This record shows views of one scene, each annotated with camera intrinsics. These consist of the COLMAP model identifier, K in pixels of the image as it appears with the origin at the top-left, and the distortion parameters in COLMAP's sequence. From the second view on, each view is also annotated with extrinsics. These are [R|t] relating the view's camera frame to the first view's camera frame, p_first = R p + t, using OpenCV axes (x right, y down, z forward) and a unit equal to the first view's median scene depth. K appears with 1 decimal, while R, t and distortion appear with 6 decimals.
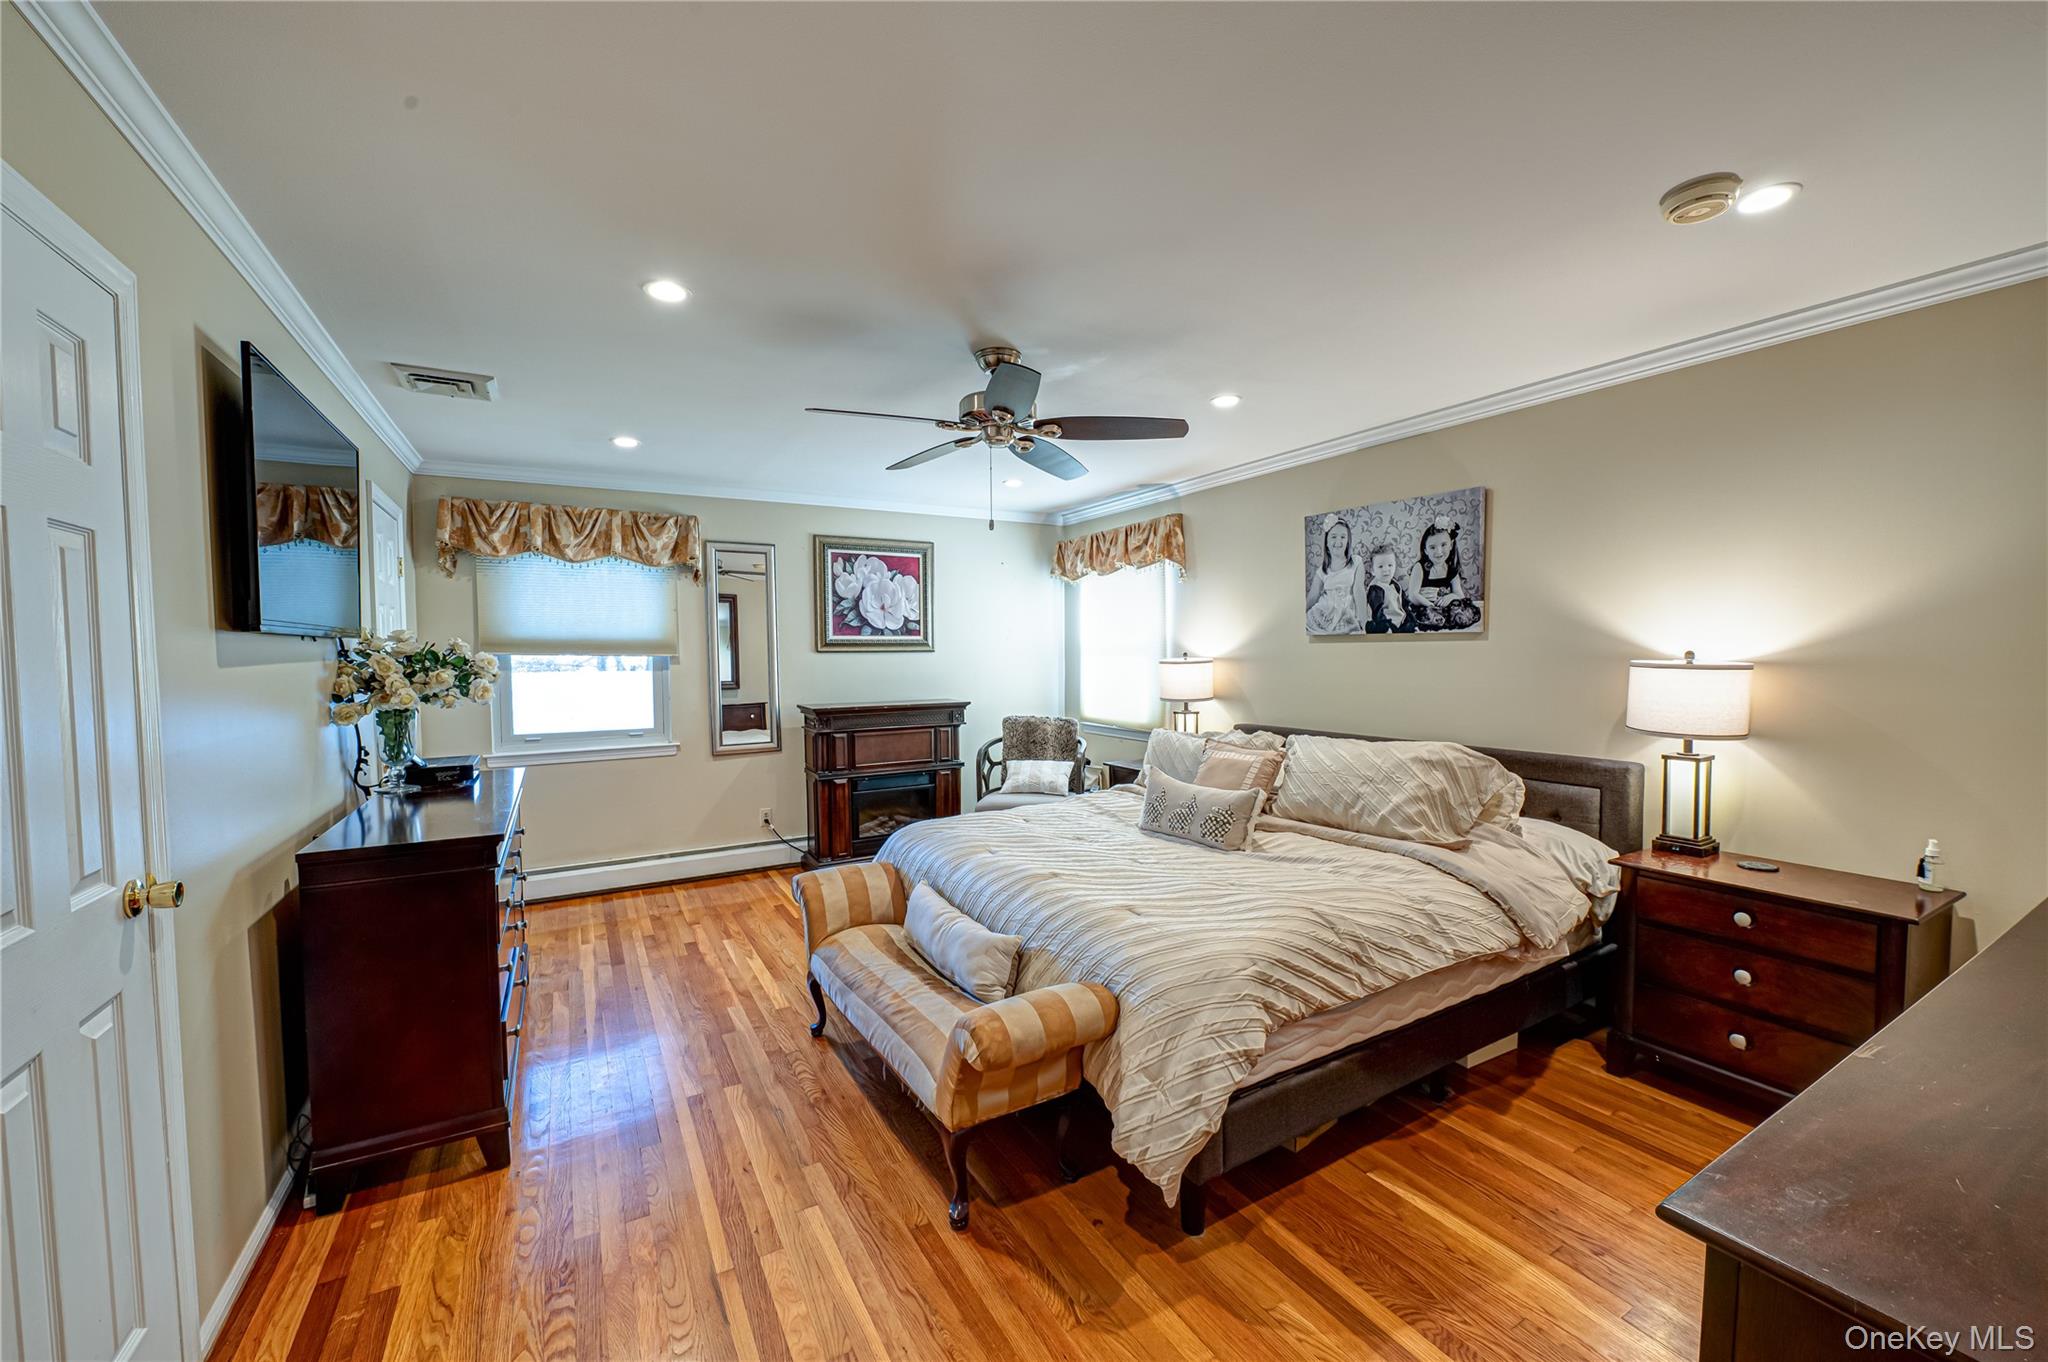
lens RADIAL K [[802.2, 0, 1030.7], [0, 802.2, 689.6], [0, 0, 1]] dist [-0.007591, -0.000472]
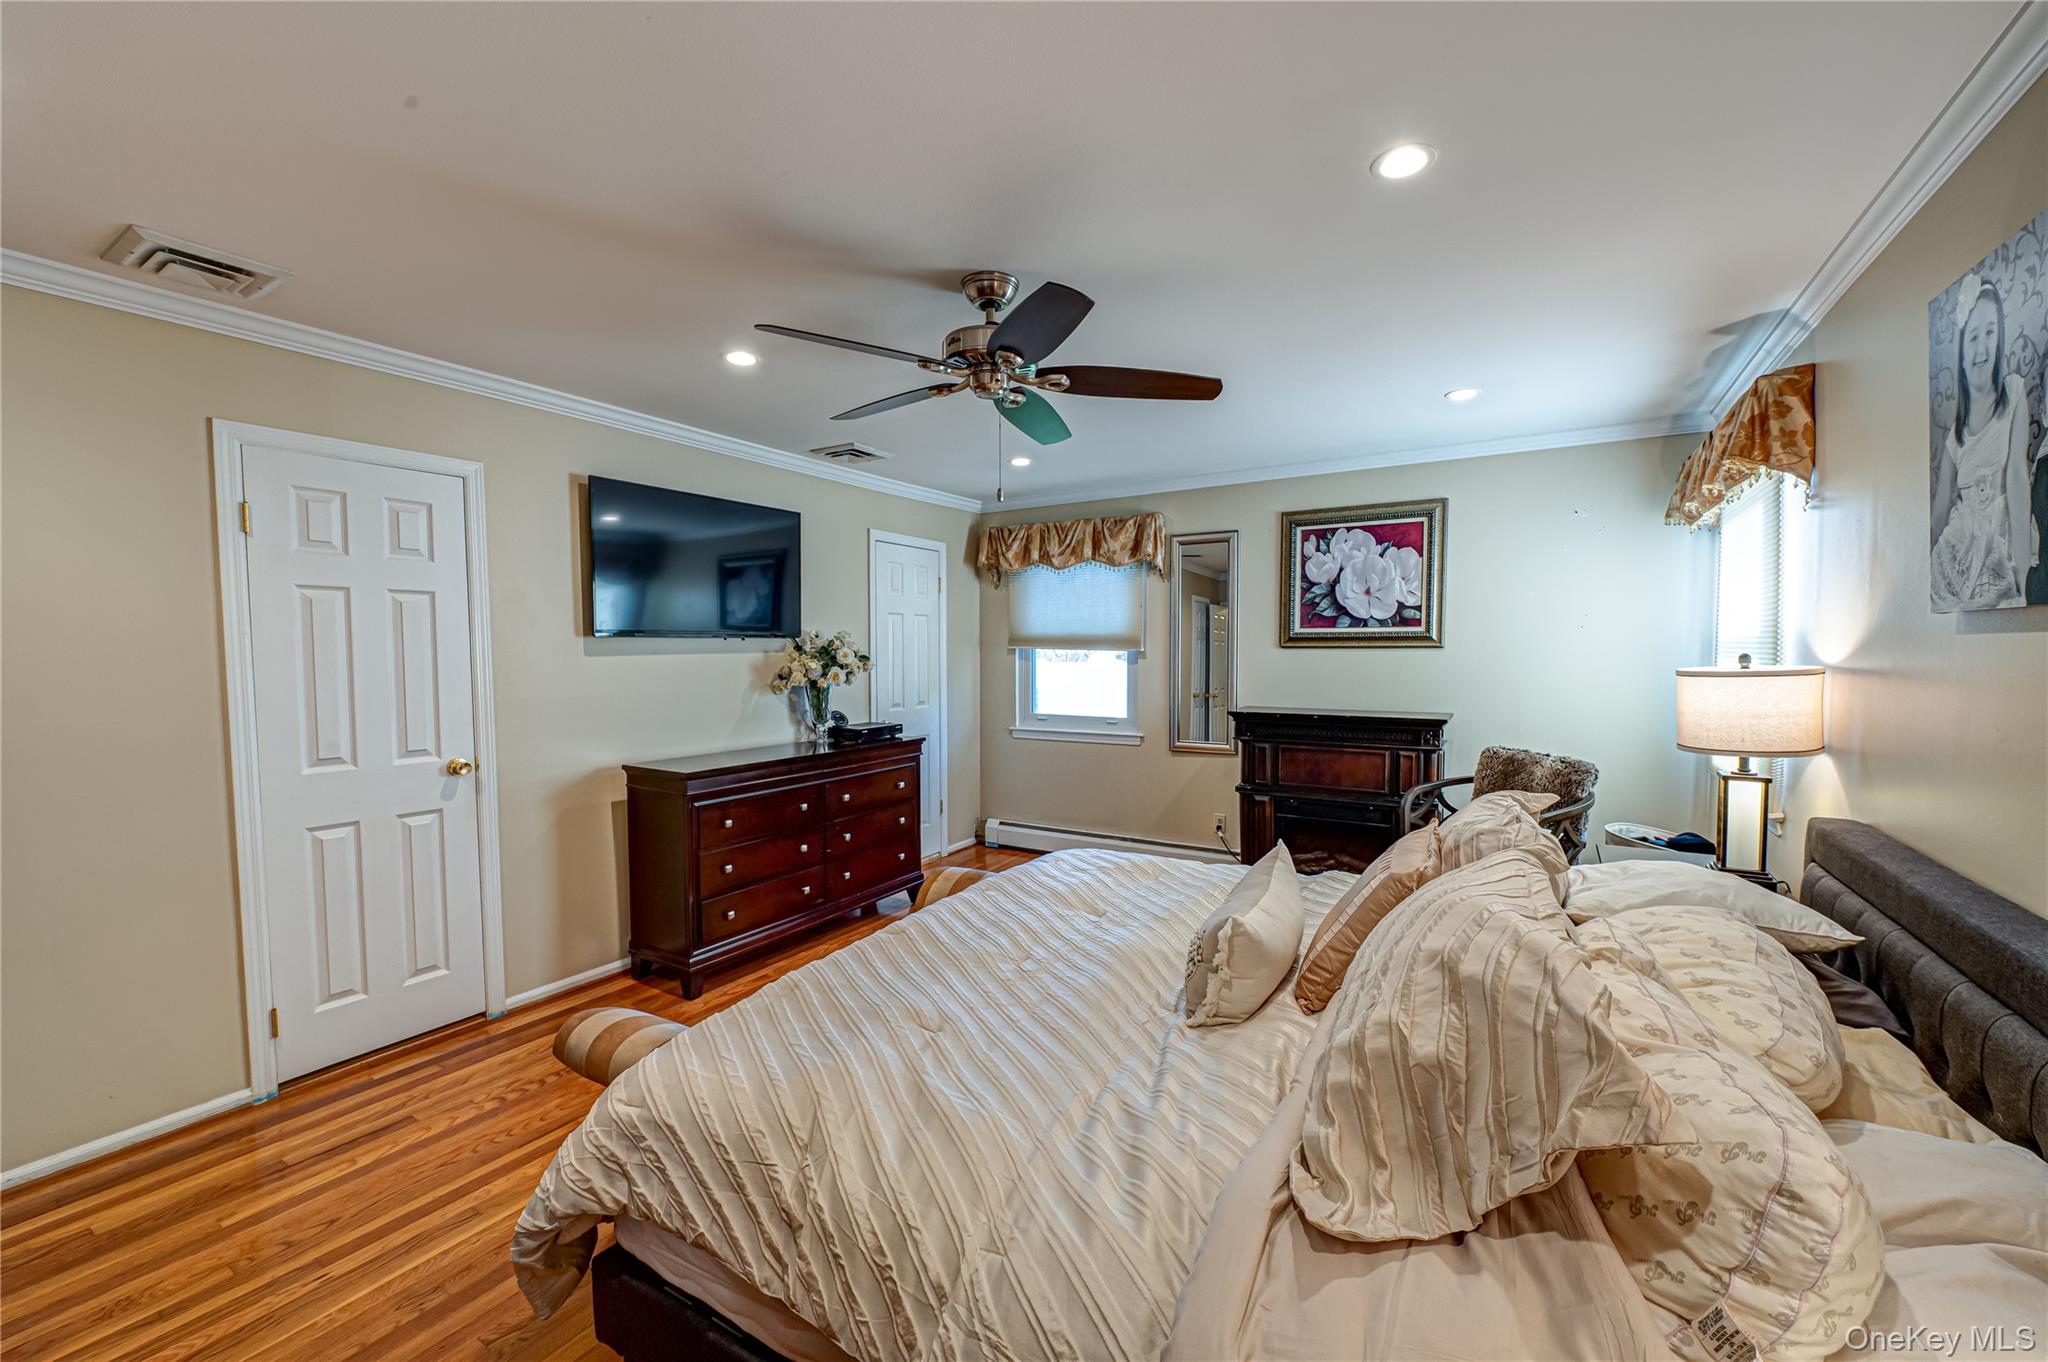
lens RADIAL K [[802.2, 0, 1030.7], [0, 802.2, 689.6], [0, 0, 1]] dist [-0.007591, -0.000472]
pose [[0.485668, 0.058926, -0.872155, 0.360001], [-0.033270, 0.998249, 0.048918, -0.034362], [0.873510, 0.005258, 0.486778, 0.334610]]
